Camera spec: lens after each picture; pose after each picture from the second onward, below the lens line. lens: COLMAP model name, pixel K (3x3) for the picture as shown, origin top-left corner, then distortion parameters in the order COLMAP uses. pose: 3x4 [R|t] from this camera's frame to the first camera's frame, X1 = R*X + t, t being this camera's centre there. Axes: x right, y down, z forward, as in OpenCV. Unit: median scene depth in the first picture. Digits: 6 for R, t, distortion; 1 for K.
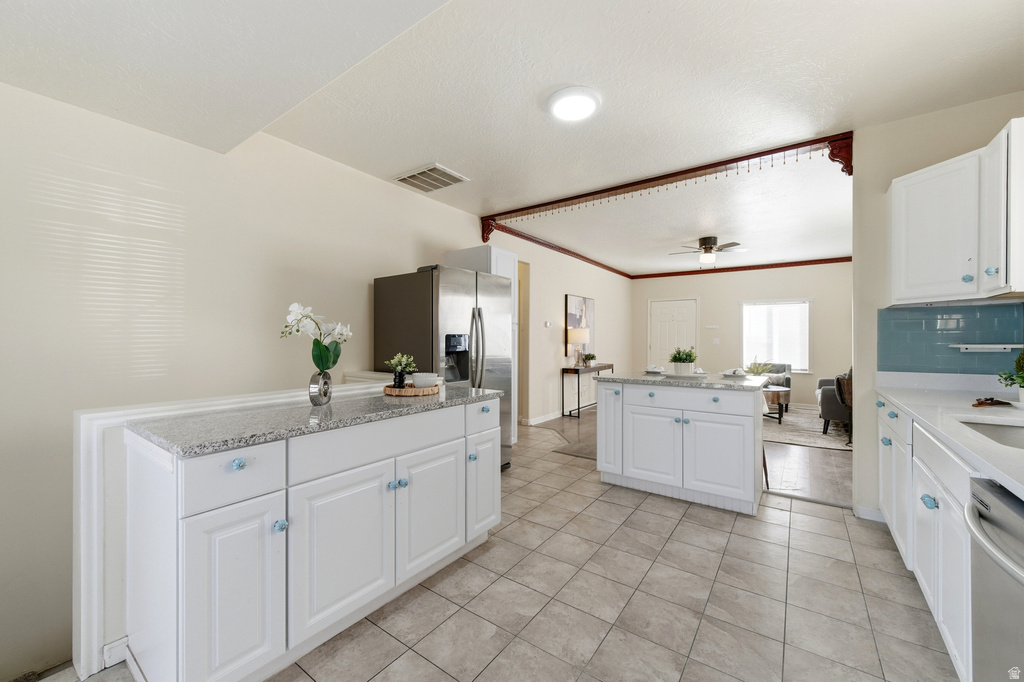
lens RADIAL K [[399.4, 0, 513.3], [0, 399.4, 340.4], [0, 0, 1]] dist [-0.000891, -0.000150]
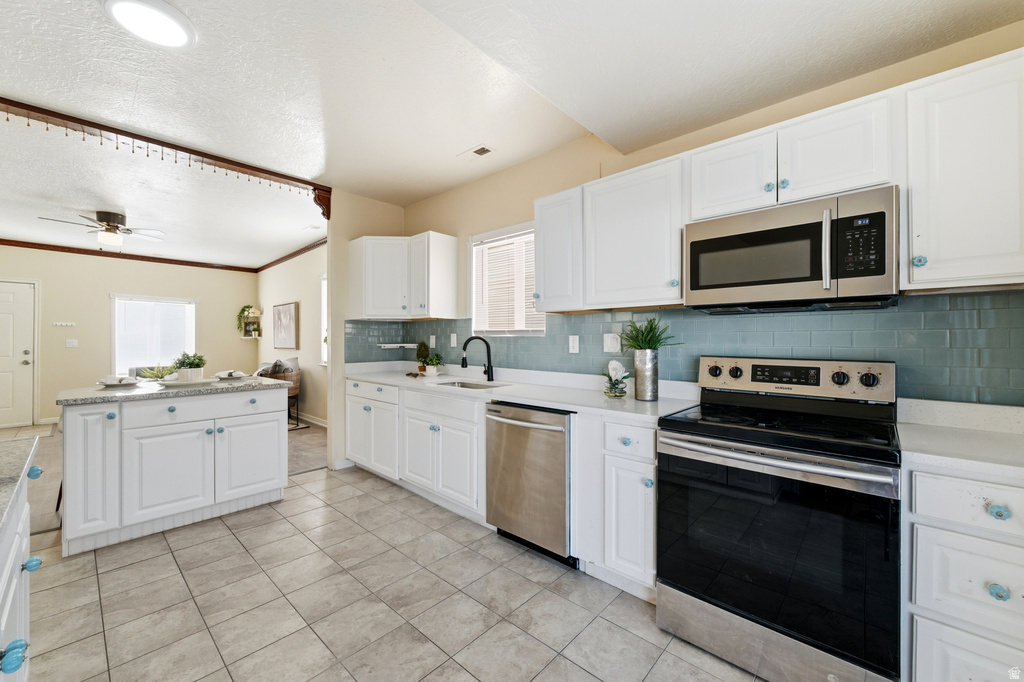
lens RADIAL K [[399.4, 0, 512.7], [0, 399.4, 340.4], [0, 0, 1]] dist [-0.000891, -0.000150]
pose [[0.114457, -0.001590, 0.993427, -0.413950], [0.001306, 0.999998, 0.001450, -0.006752], [-0.993427, 0.001132, 0.114459, 0.219643]]
